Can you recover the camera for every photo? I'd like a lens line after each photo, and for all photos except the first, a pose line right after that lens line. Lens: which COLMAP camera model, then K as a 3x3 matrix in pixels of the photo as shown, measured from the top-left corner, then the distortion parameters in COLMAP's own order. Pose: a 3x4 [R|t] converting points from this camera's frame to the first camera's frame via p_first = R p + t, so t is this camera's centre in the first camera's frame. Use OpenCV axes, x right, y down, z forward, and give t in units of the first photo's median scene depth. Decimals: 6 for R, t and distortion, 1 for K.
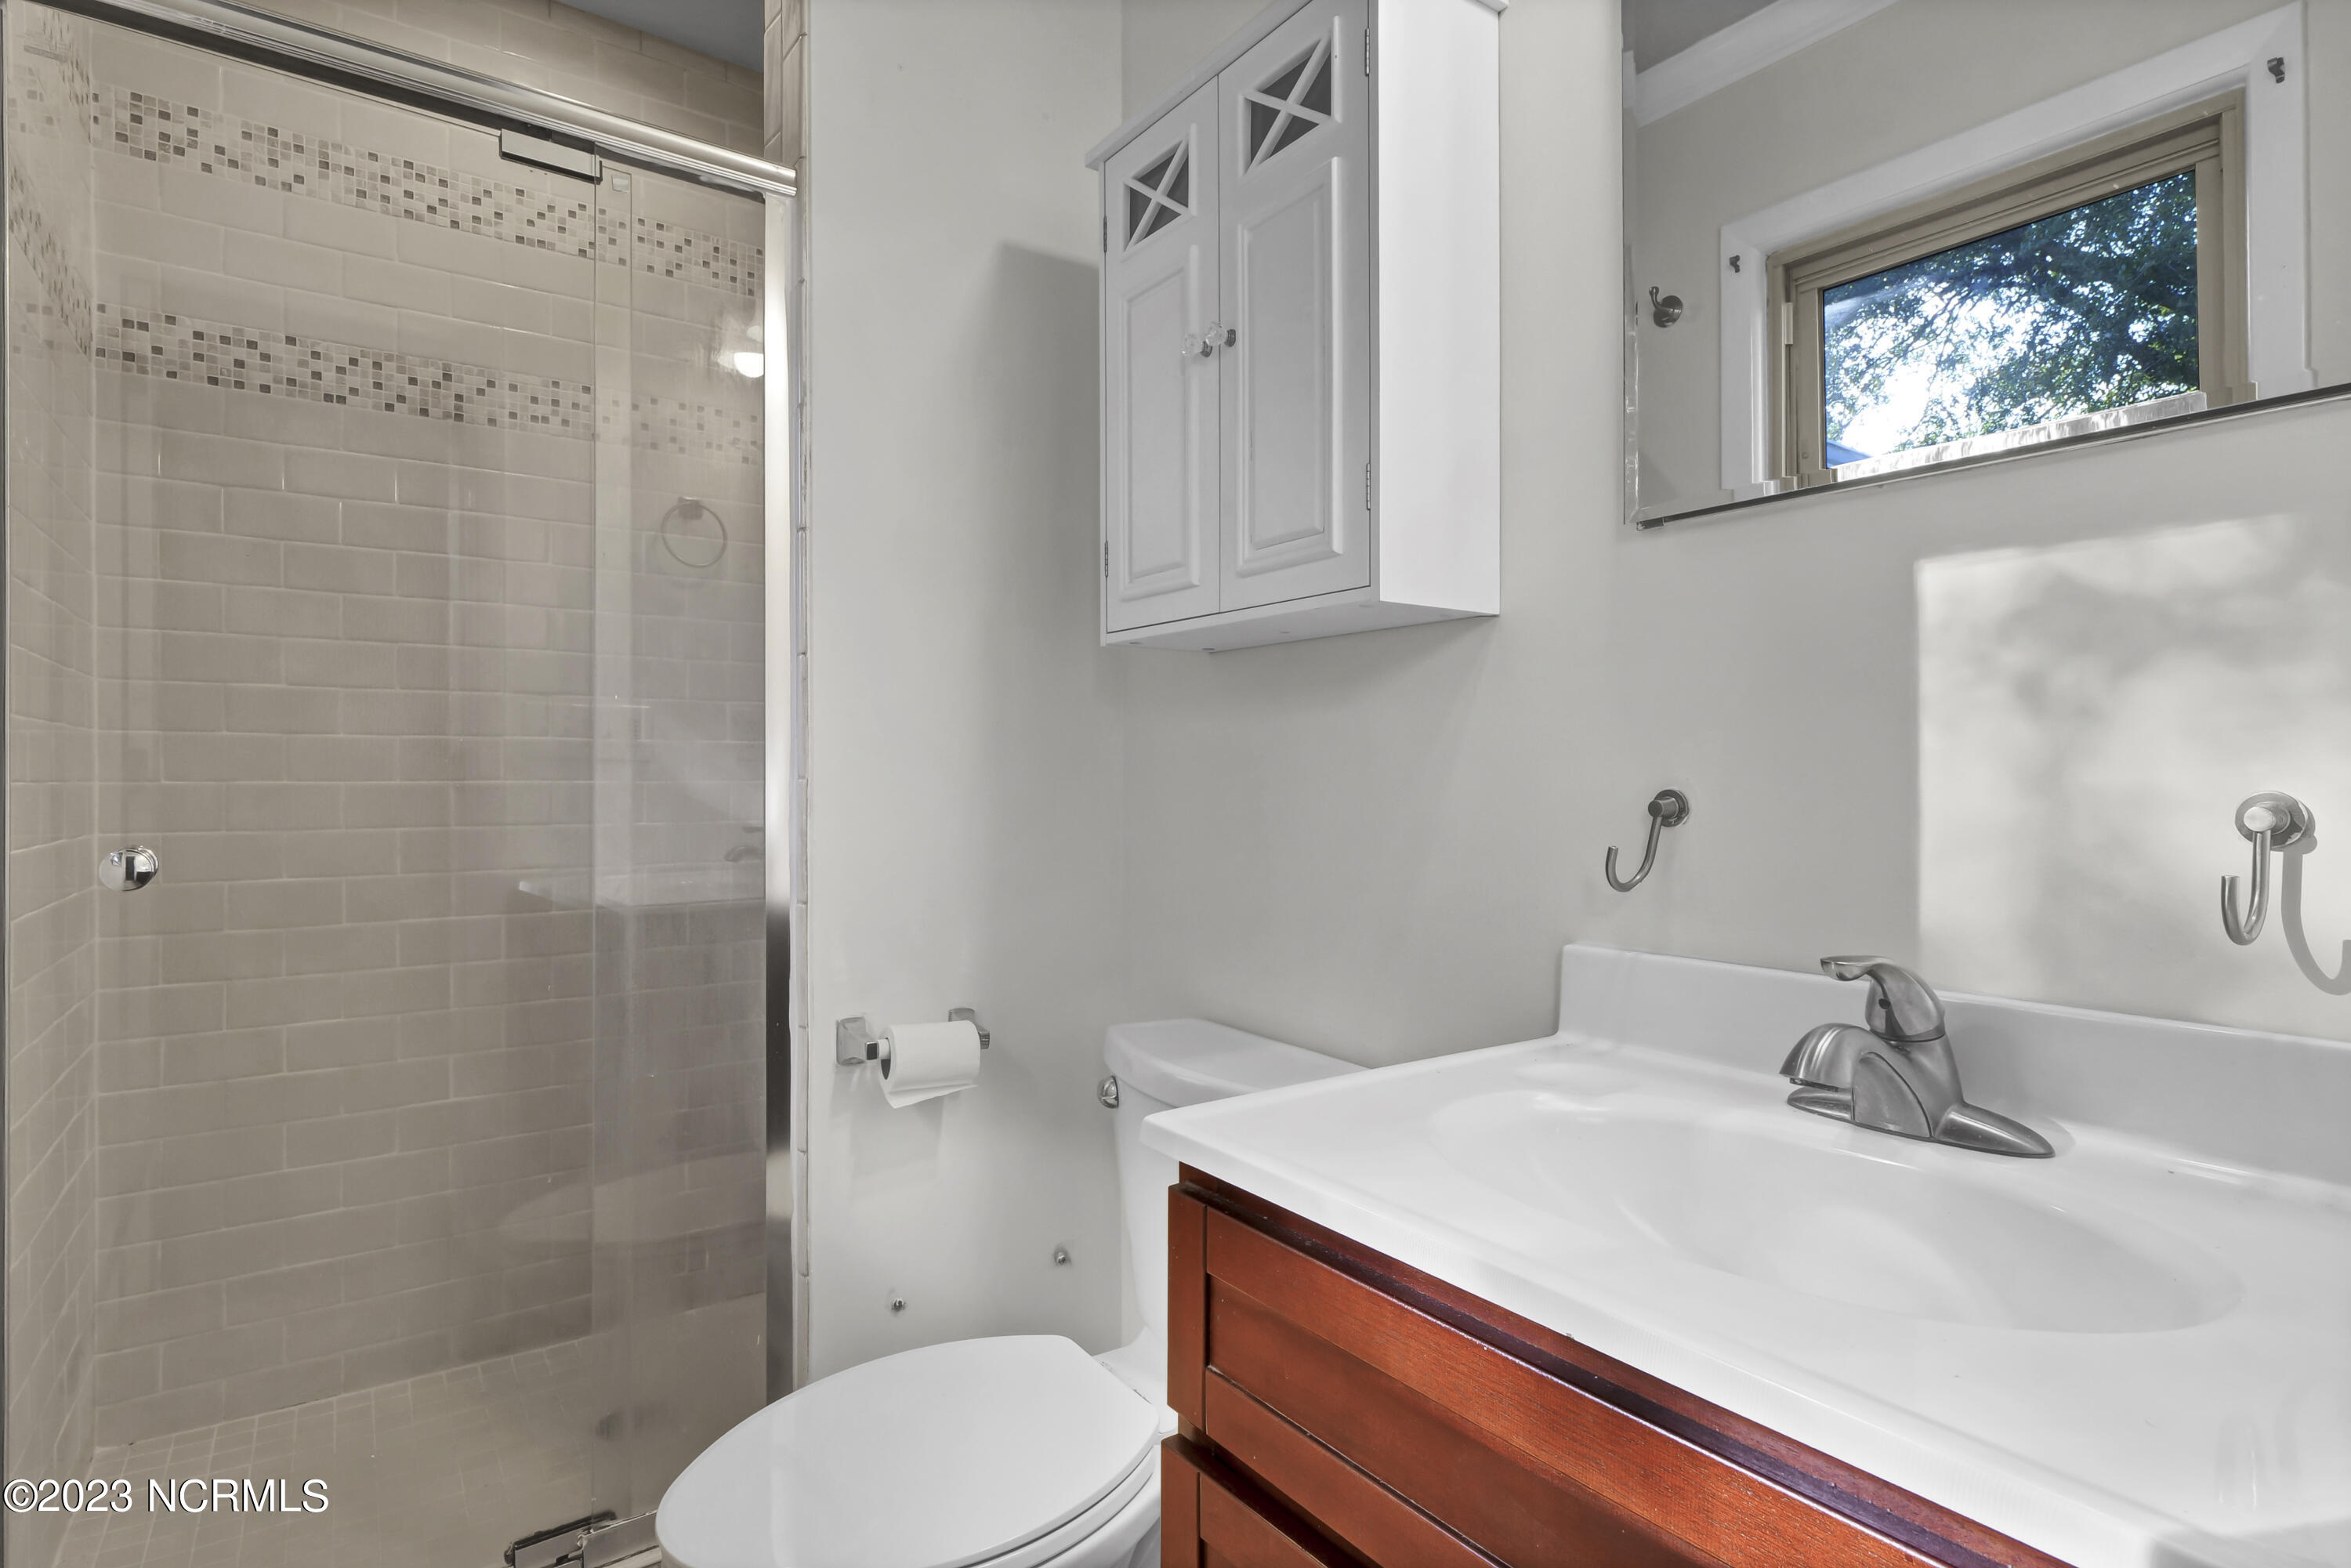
lens RADIAL K [[1176.1, 0, 1165.9], [0, 1176.1, 796.3], [0, 0, 1]] dist [-0.010624, -0.004225]
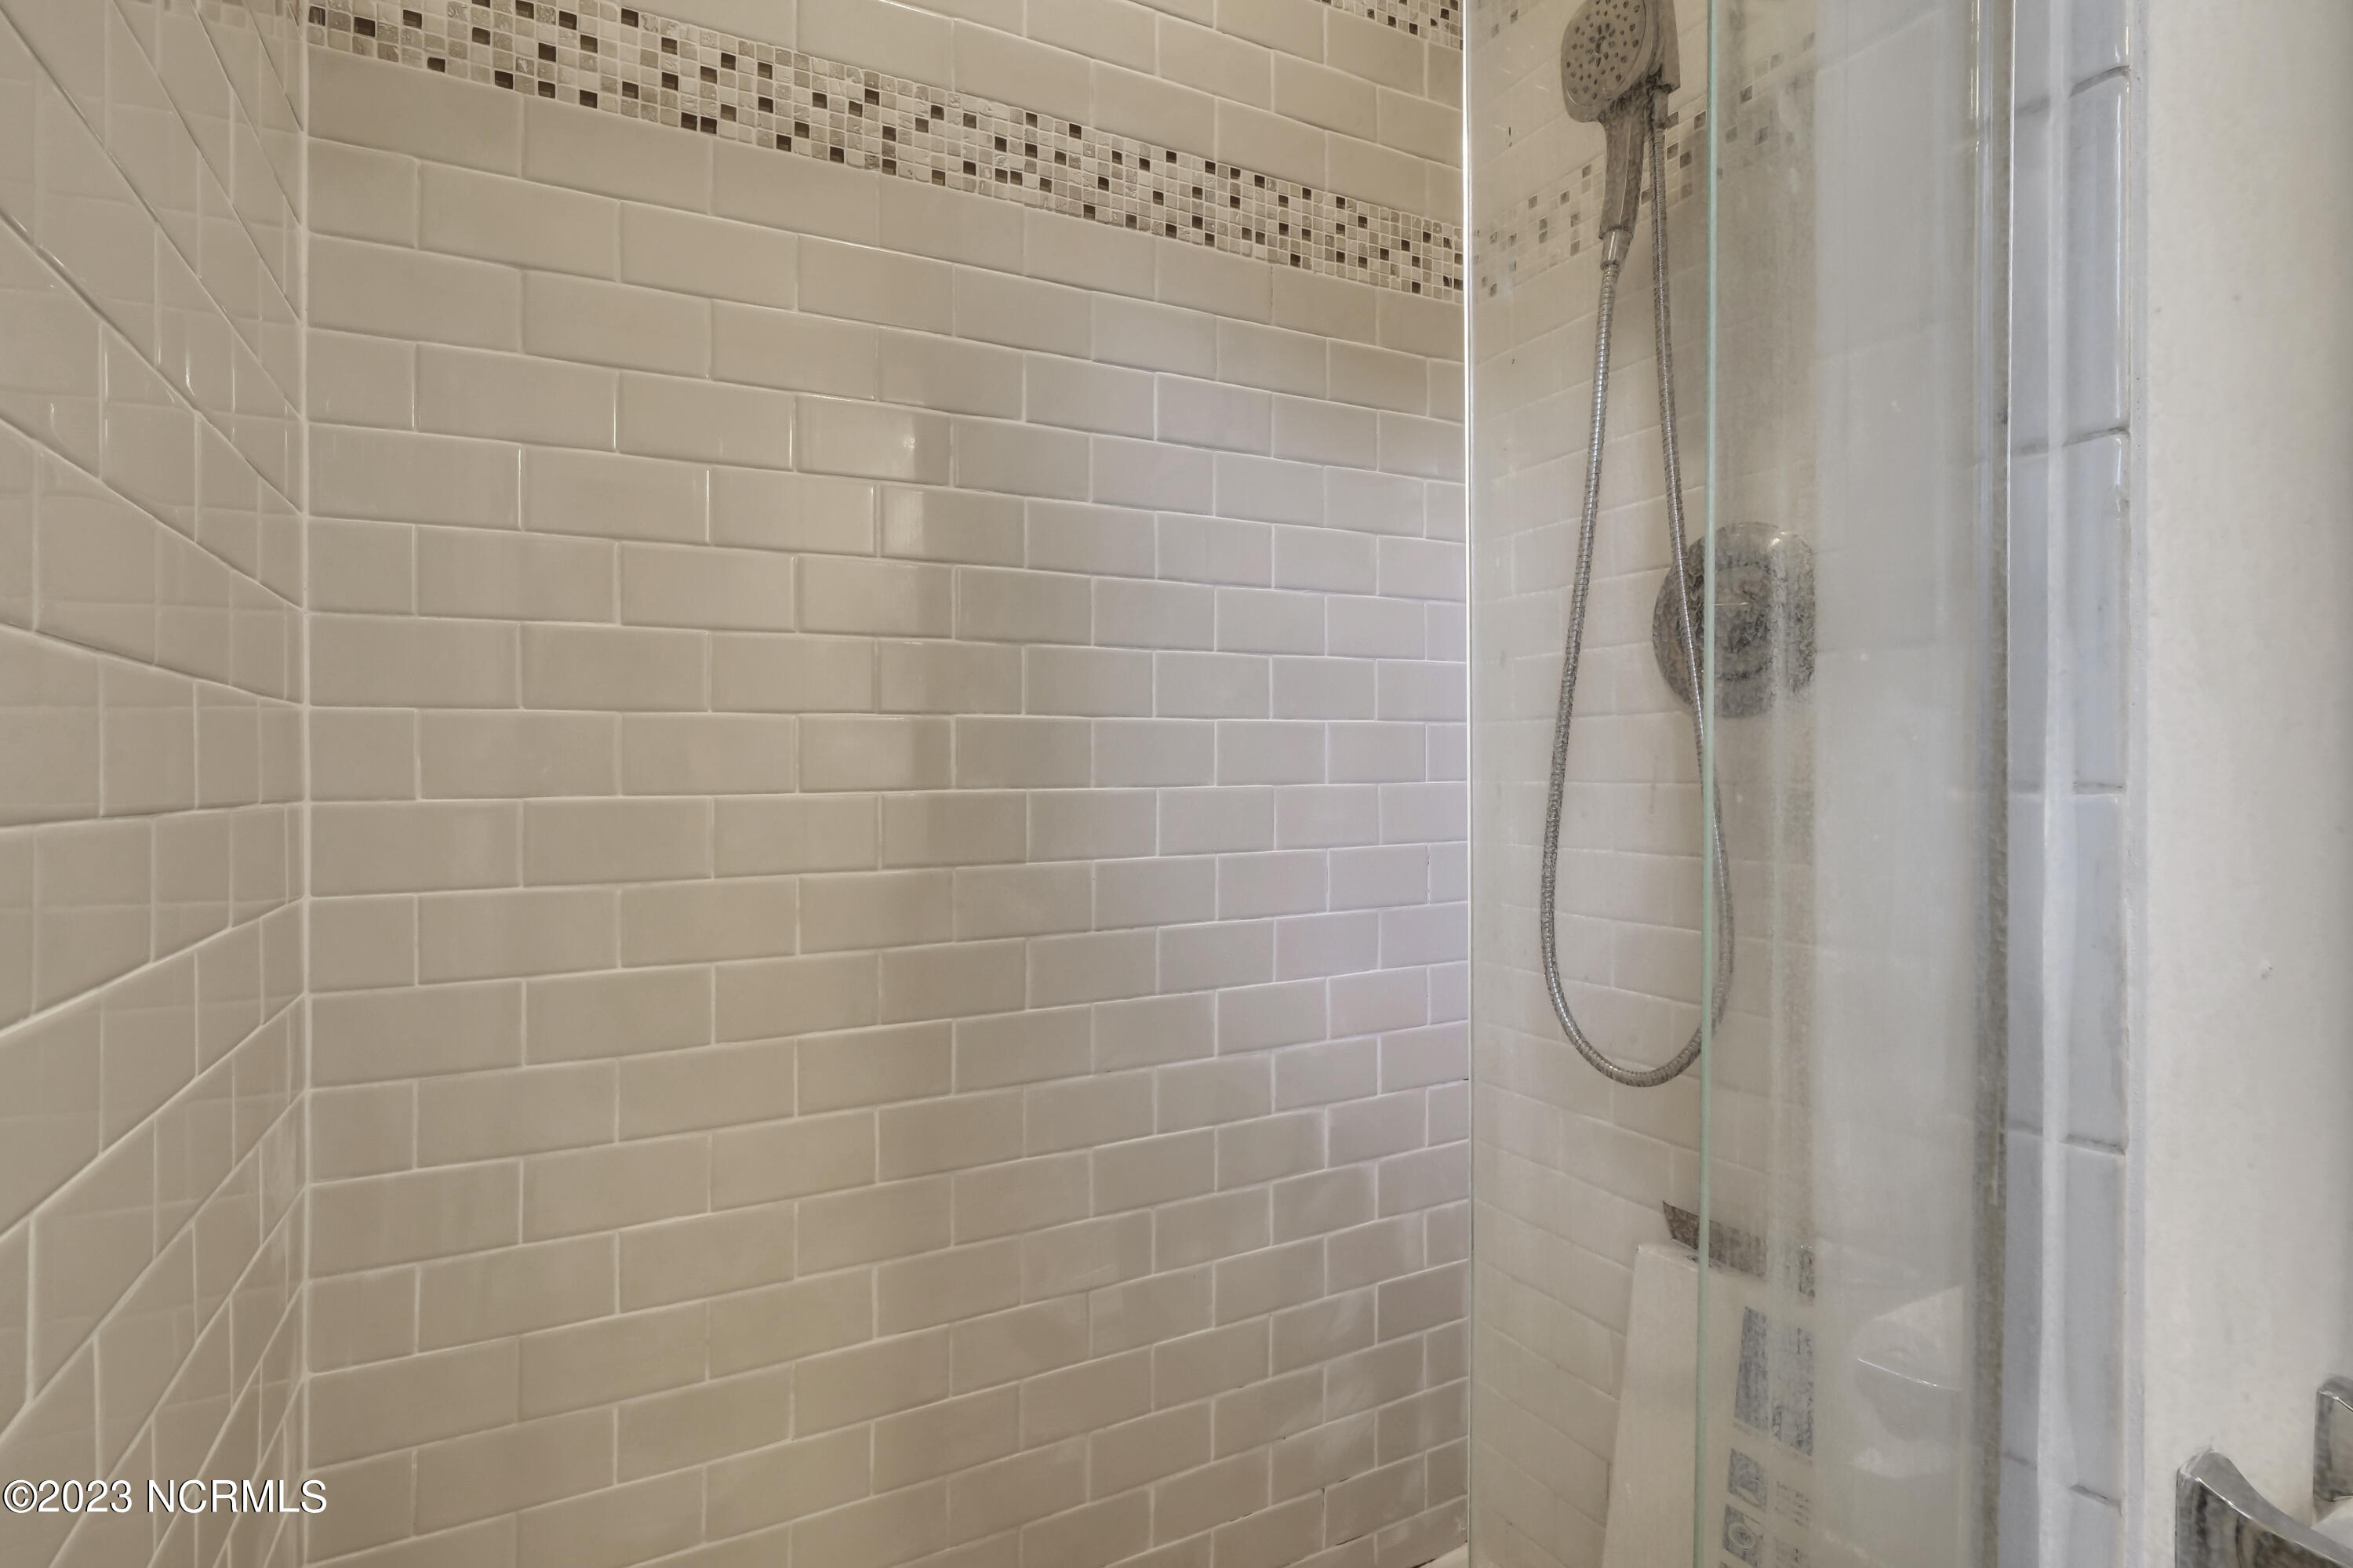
lens RADIAL K [[1177.2, 0, 1182.8], [0, 1177.2, 768.3], [0, 0, 1]] dist [-0.010624, -0.004225]
pose [[0.994613, -0.004493, -0.103565, -0.413647], [0.003550, 0.999951, -0.009282, -0.019768], [0.103602, 0.008864, 0.994579, 0.452523]]
